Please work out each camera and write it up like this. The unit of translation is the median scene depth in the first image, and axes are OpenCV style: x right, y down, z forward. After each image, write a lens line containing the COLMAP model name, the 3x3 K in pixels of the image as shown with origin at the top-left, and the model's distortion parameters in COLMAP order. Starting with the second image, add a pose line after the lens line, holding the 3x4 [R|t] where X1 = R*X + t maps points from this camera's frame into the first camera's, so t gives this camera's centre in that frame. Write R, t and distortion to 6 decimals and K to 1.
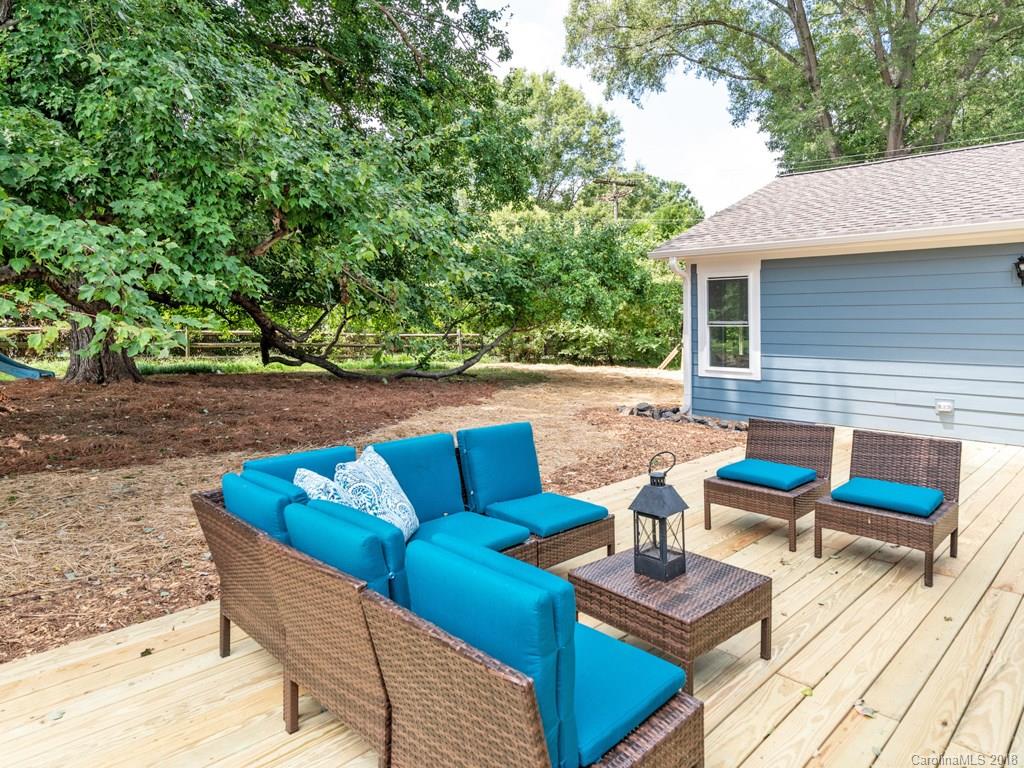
lens RADIAL K [[629.2, 0, 462.1], [0, 629.2, 322.7], [0, 0, 1]] dist [0.005363, -0.000471]
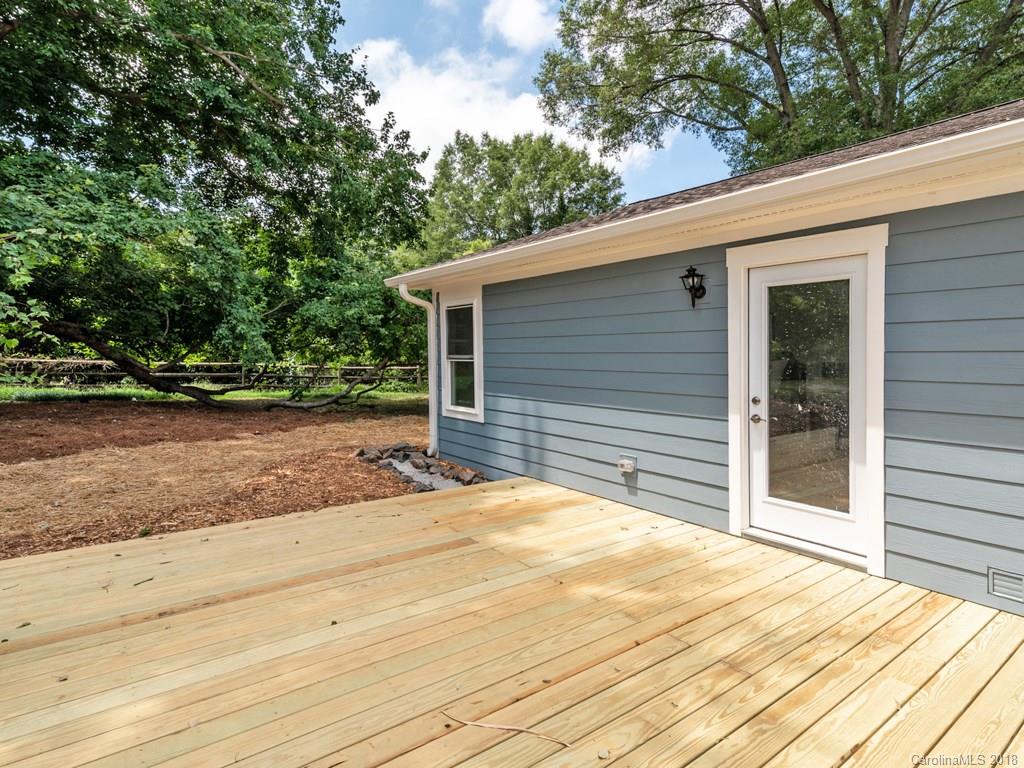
lens RADIAL K [[515.6, 0, 472.4], [0, 515.6, 353.2], [0, 0, 1]] dist [0.013541, -0.002733]
pose [[0.990201, 0.003751, -0.139602, 0.319751], [-0.004864, 0.999959, -0.007626, 0.000297], [0.139567, 0.008231, 0.990178, 0.165711]]
